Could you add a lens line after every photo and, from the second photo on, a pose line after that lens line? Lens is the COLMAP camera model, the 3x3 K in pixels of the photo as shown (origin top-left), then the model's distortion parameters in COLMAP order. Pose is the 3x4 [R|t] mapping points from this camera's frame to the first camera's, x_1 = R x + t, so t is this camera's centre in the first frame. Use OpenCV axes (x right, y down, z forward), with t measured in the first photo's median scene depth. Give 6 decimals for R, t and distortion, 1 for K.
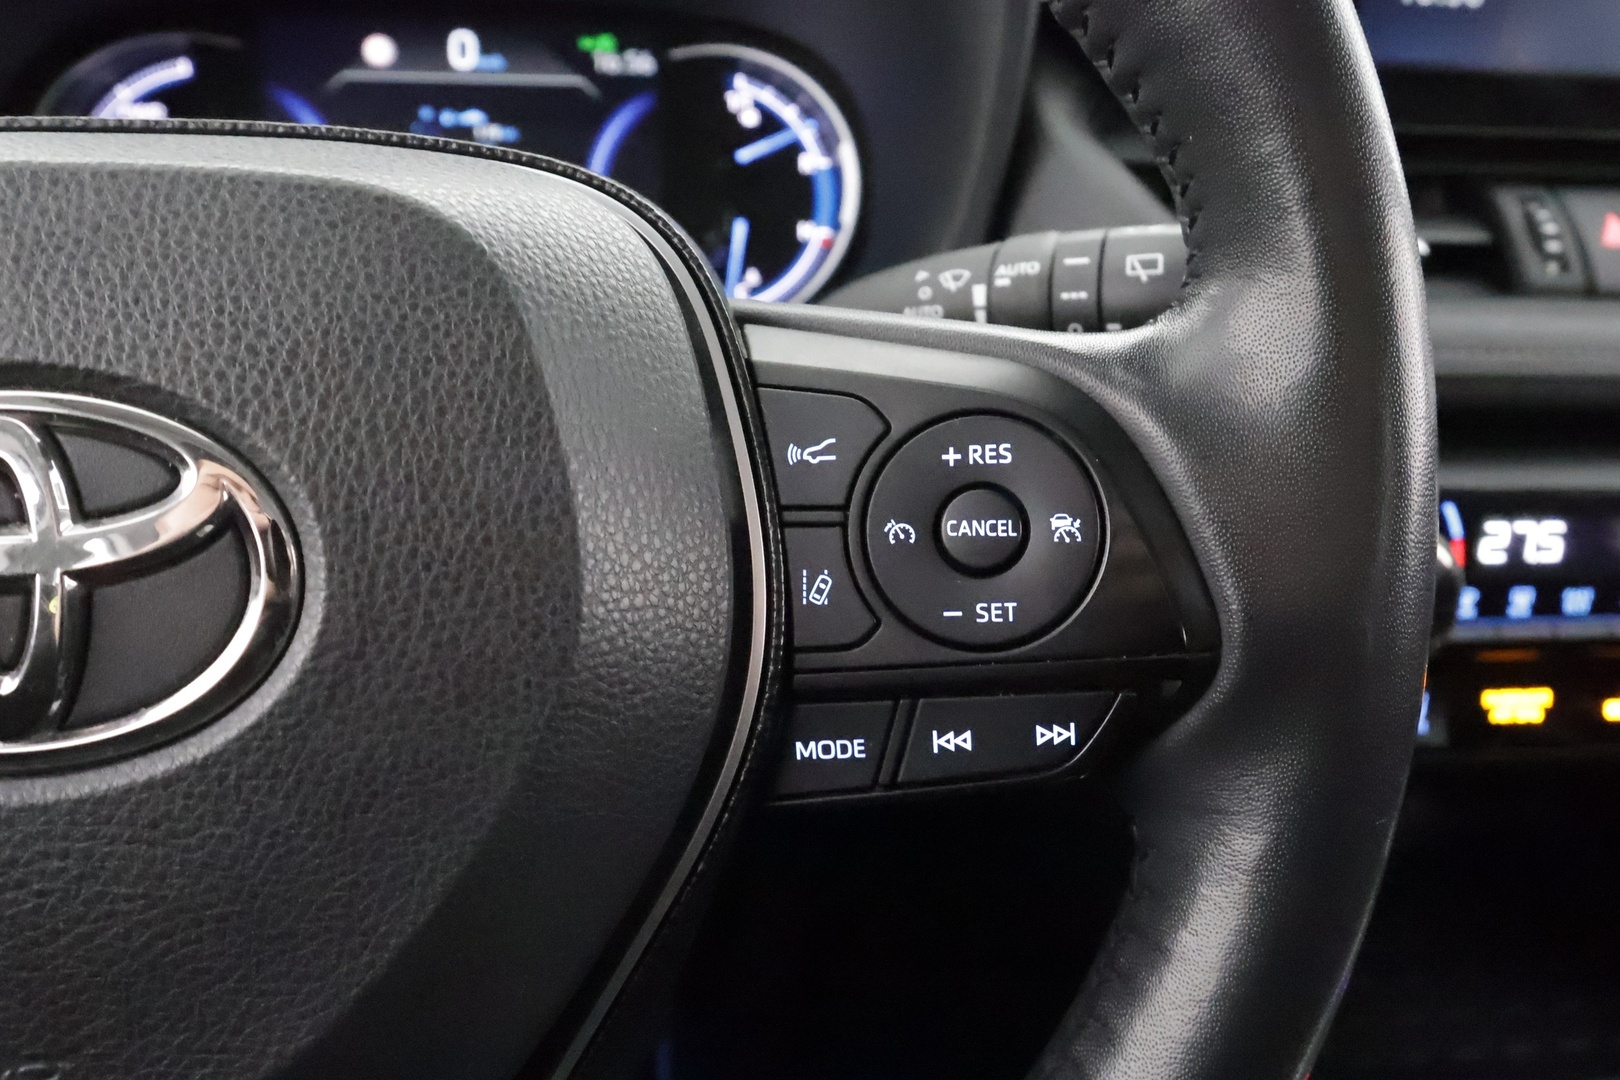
lens RADIAL K [[1361.7, 0, 810.0], [0, 1361.7, 540.0], [0, 0, 1]] dist [0.002969, 0.001796]
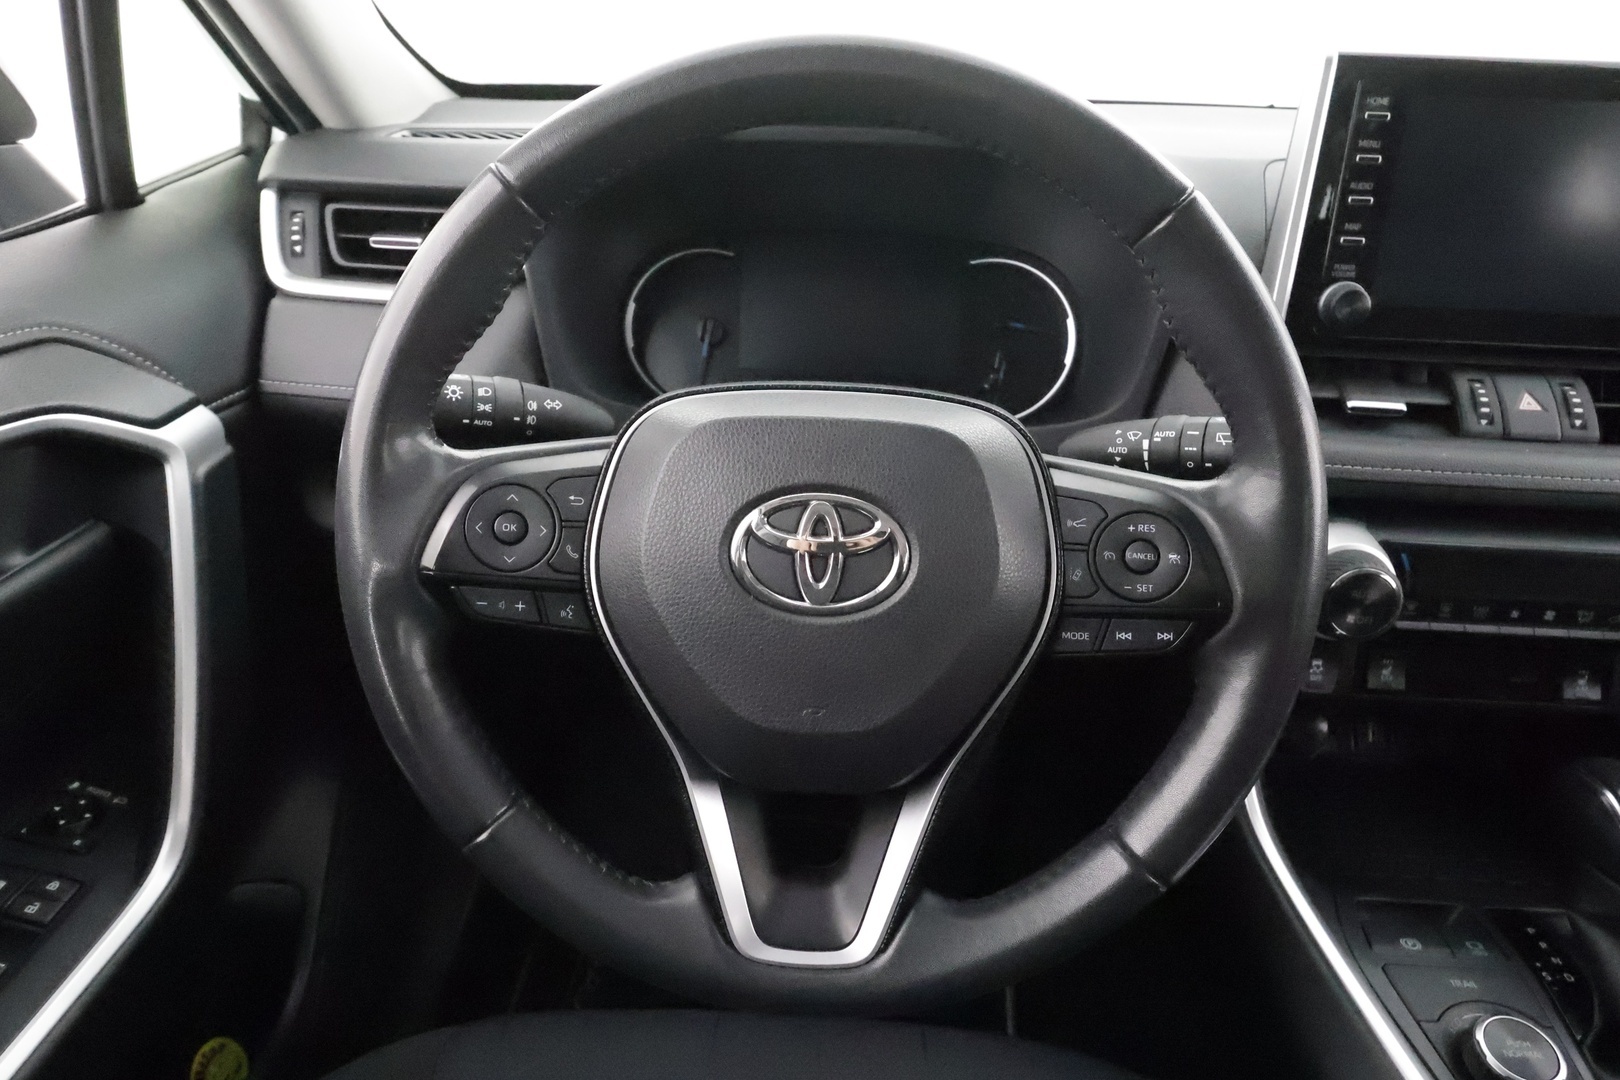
lens RADIAL K [[1095.3, 0, 810.0], [0, 1095.3, 540.0], [0, 0, 1]] dist [0.000943, -0.001137]
pose [[0.985234, 0.065466, -0.158200, -0.170058], [-0.064051, 0.997848, 0.014035, -0.027817], [0.158778, -0.003695, 0.987307, -1.180671]]
